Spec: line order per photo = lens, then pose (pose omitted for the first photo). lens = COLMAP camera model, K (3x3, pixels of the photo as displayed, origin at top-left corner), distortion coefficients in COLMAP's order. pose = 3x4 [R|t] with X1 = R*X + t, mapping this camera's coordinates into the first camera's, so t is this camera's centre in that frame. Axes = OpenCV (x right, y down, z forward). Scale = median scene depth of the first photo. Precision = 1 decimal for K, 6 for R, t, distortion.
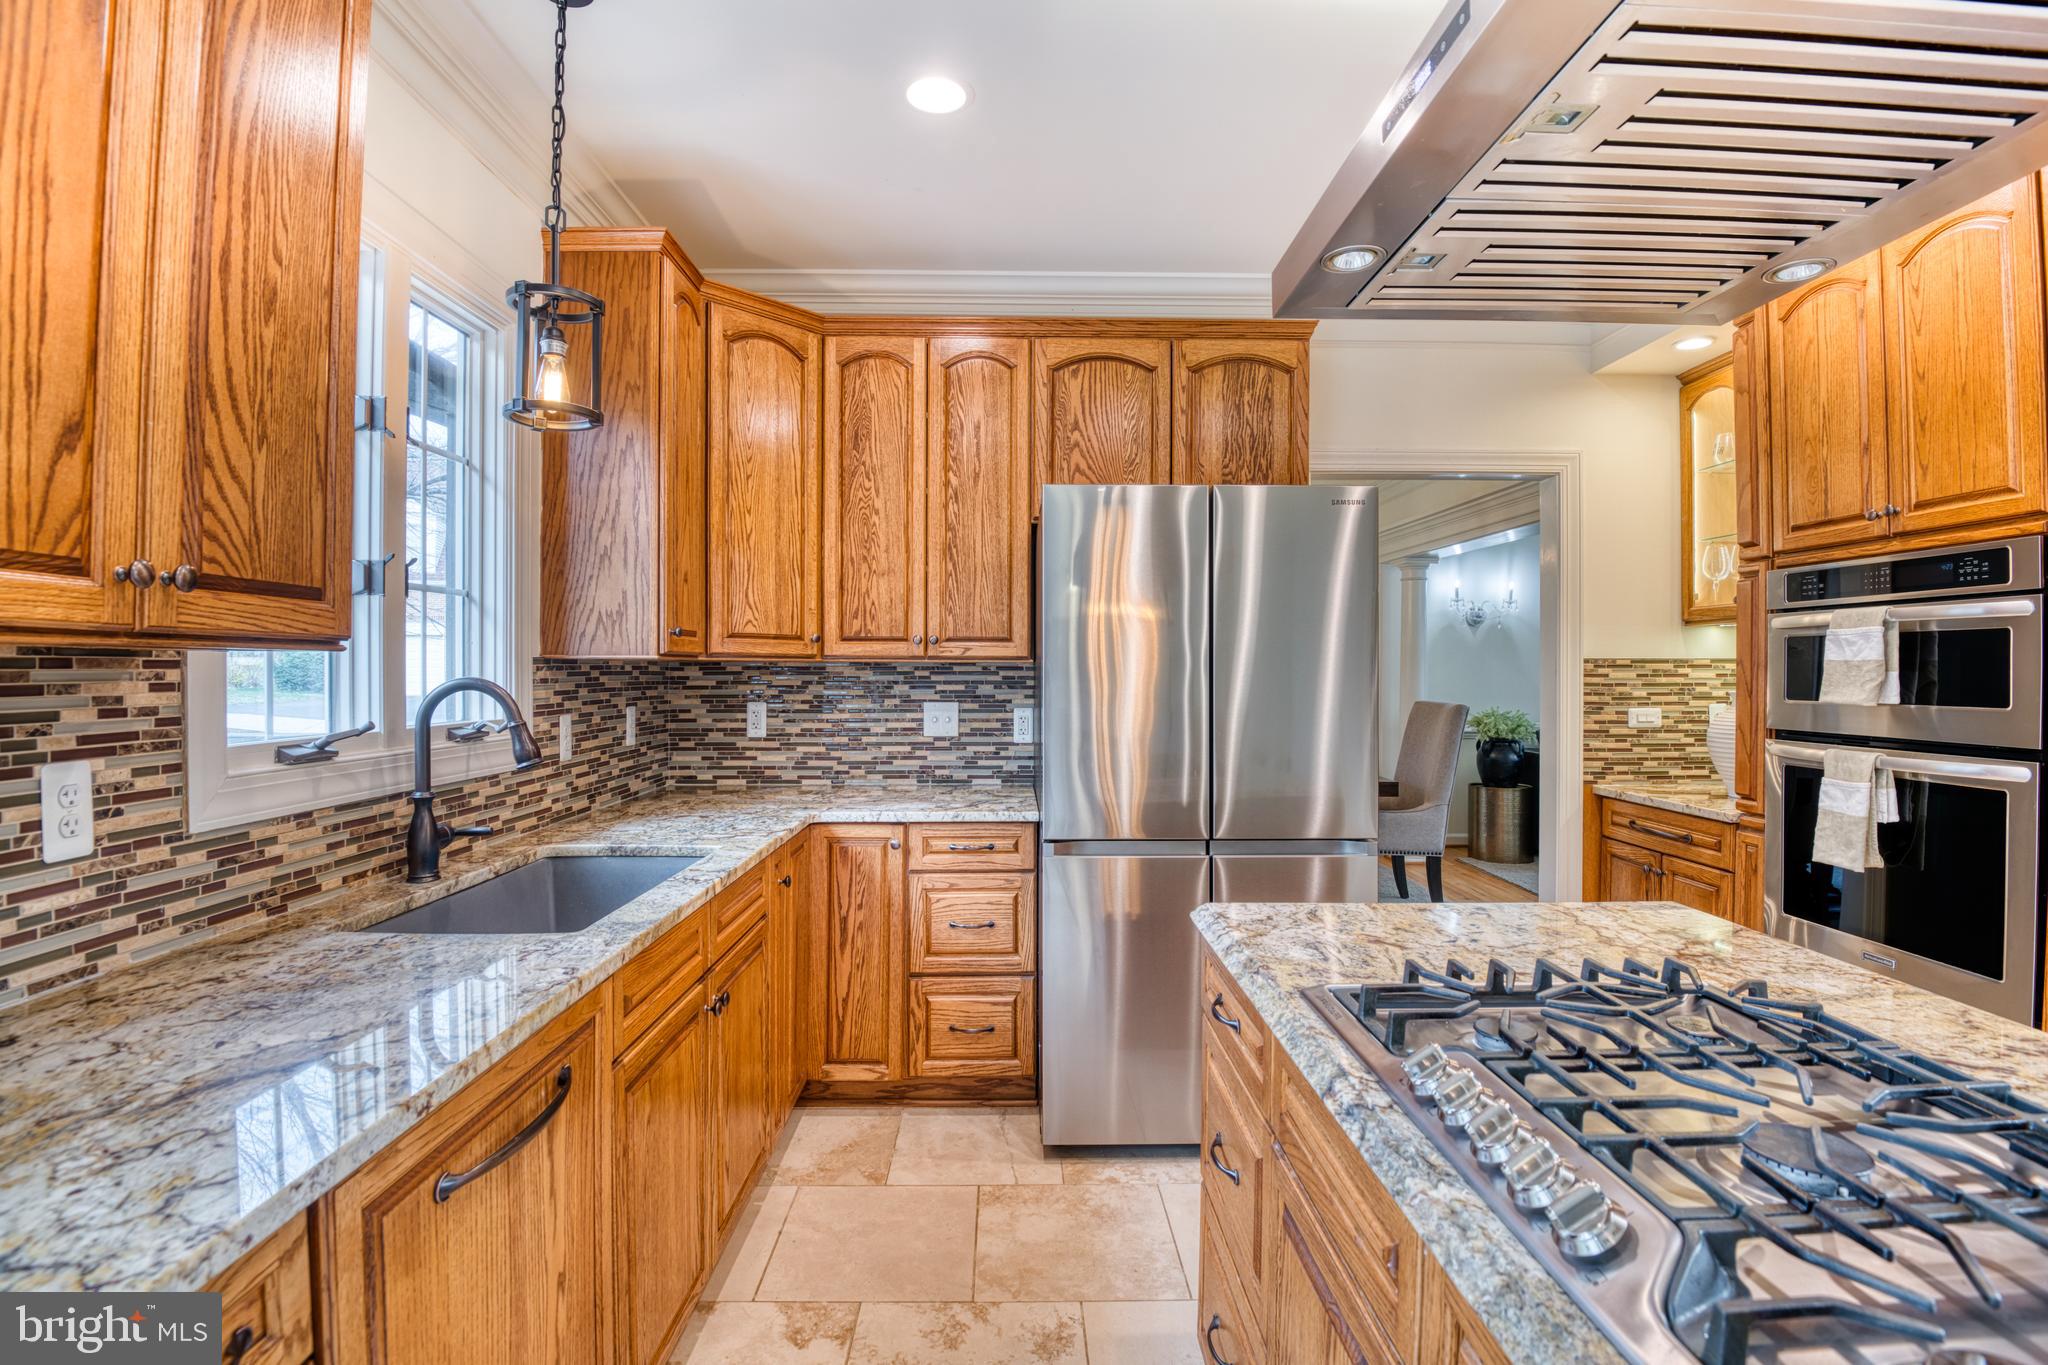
lens RADIAL K [[933.9, 0, 1028.5], [0, 933.9, 671.5], [0, 0, 1]] dist [-0.000875, -0.025301]
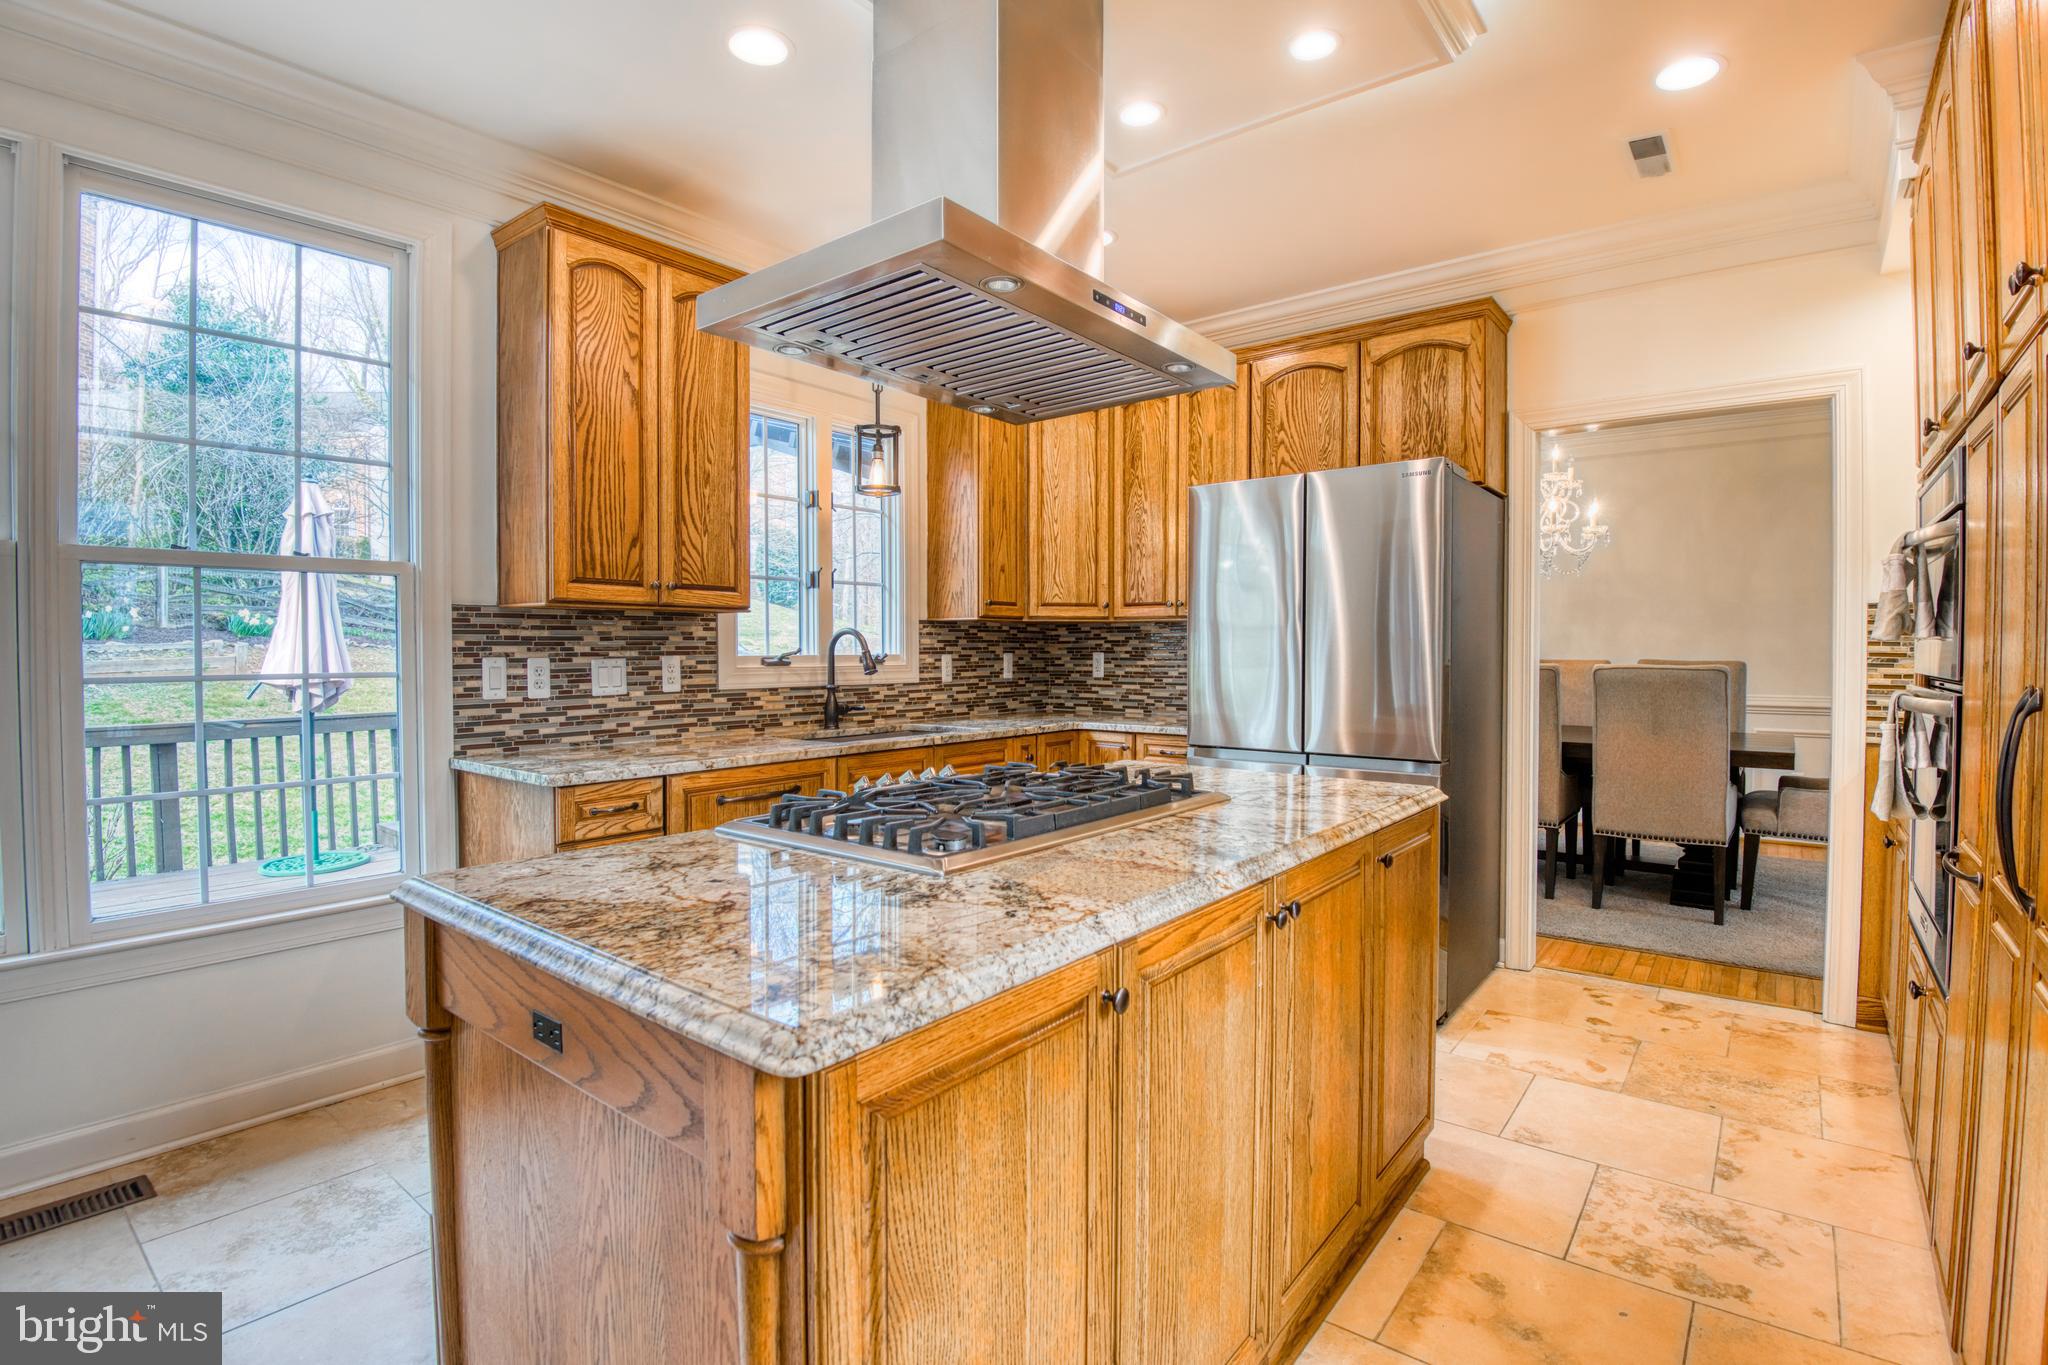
lens RADIAL K [[964.5, 0, 1031.8], [0, 964.5, 672.2], [0, 0, 1]] dist [-0.001710, -0.027647]
pose [[0.772685, 0.013009, -0.634657, 0.625900], [0.001064, 0.999762, 0.021788, 0.034944], [0.634789, -0.017511, 0.772487, -0.210285]]
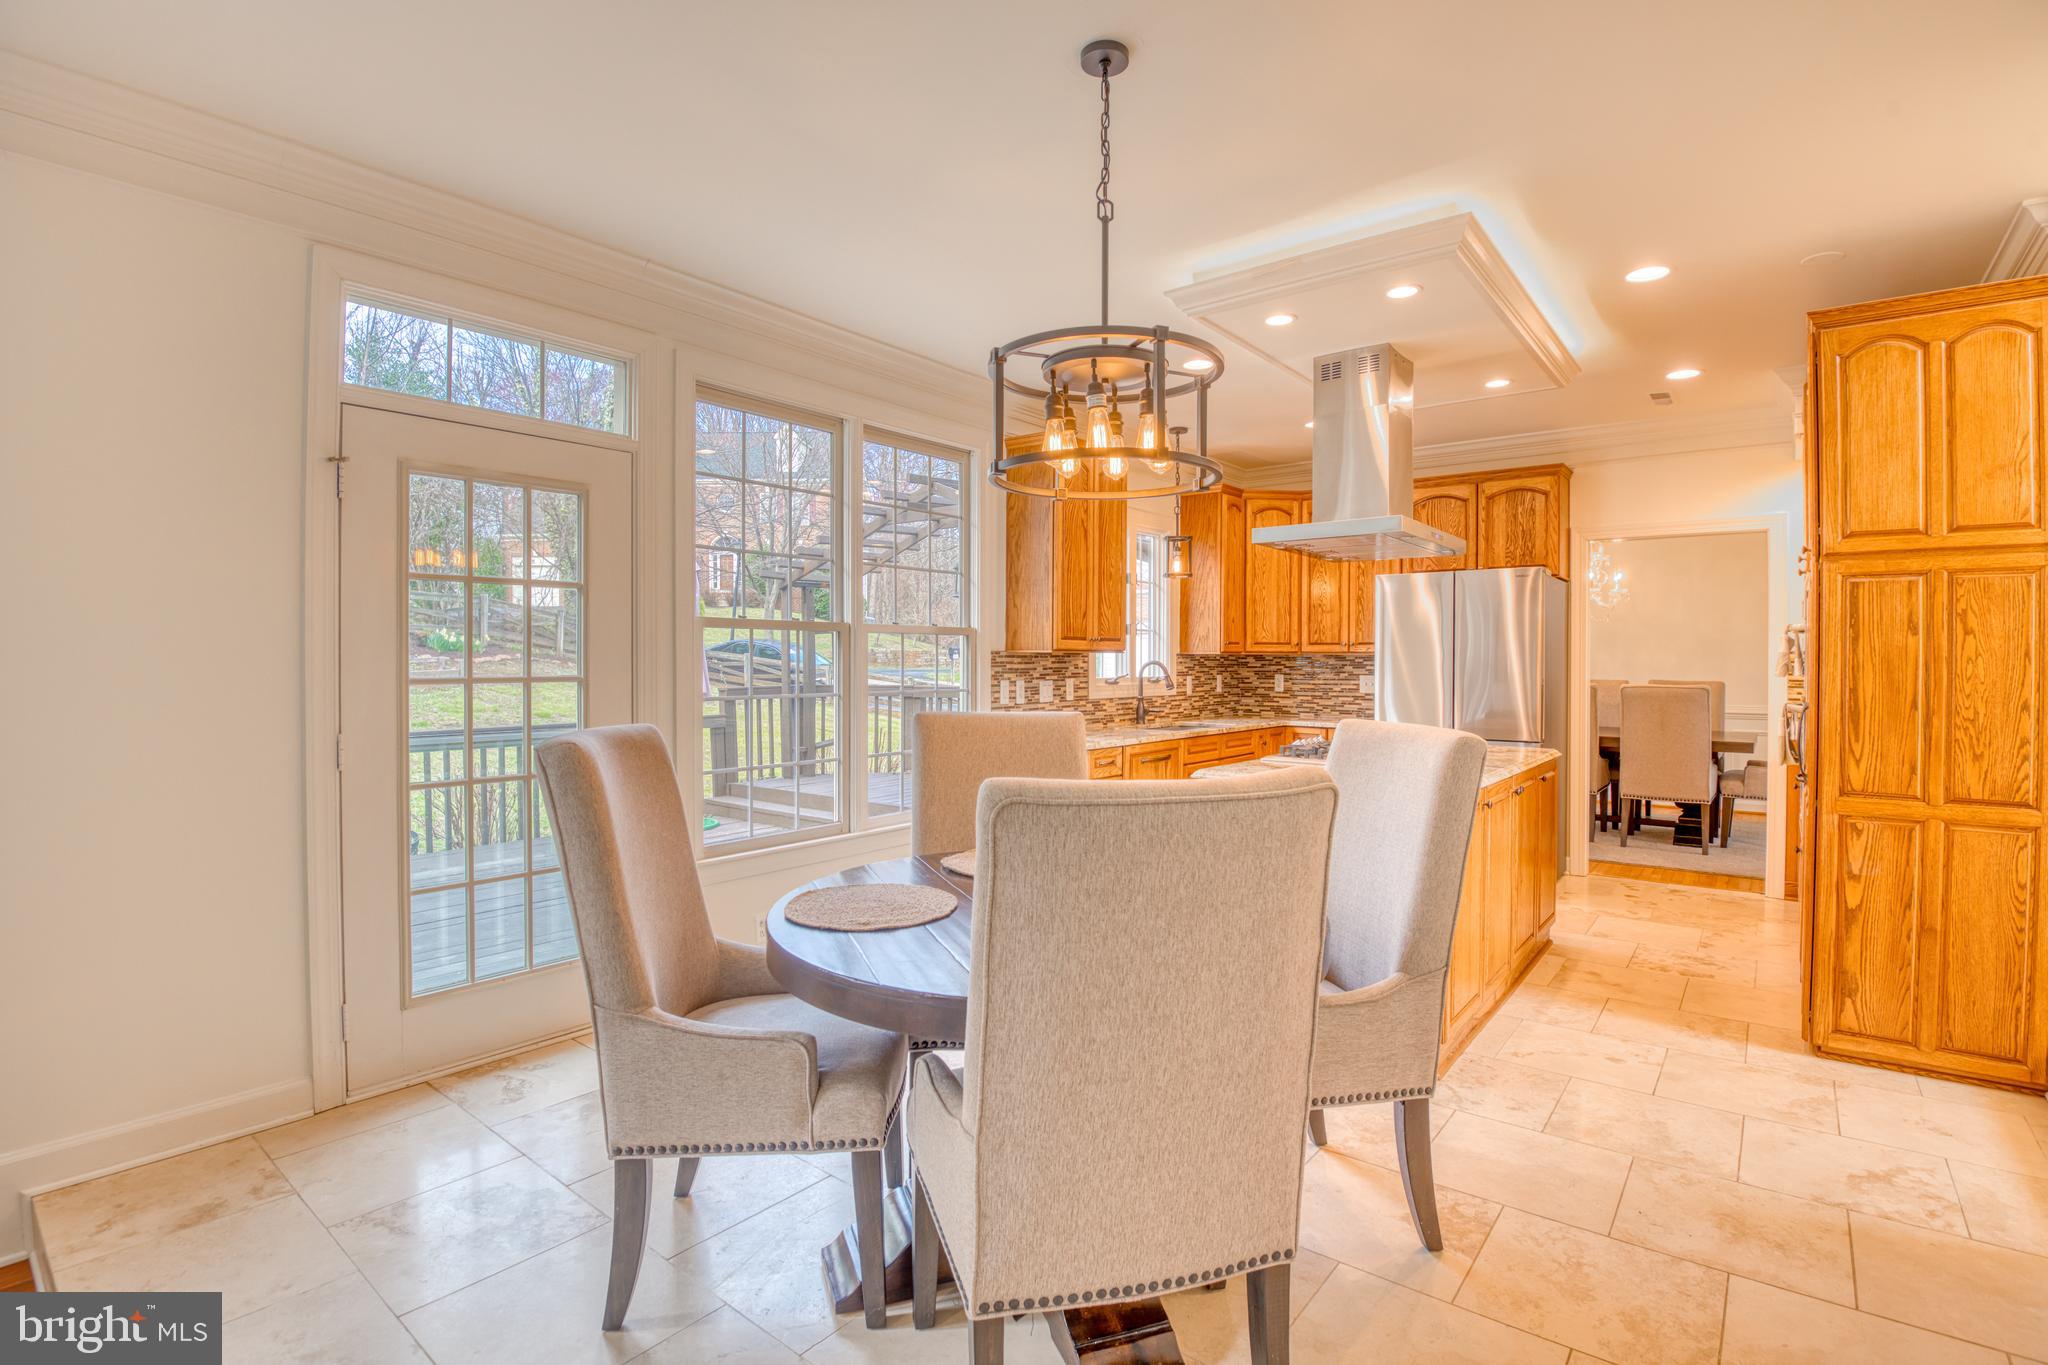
lens RADIAL K [[955.9, 0, 1021.6], [0, 955.9, 670.1], [0, 0, 1]] dist [-0.025052, -0.000342]
pose [[0.764000, 0.007195, -0.645176, 0.709237], [-0.002303, 0.999962, 0.008424, 0.007869], [0.645212, -0.004950, 0.763987, -1.089458]]
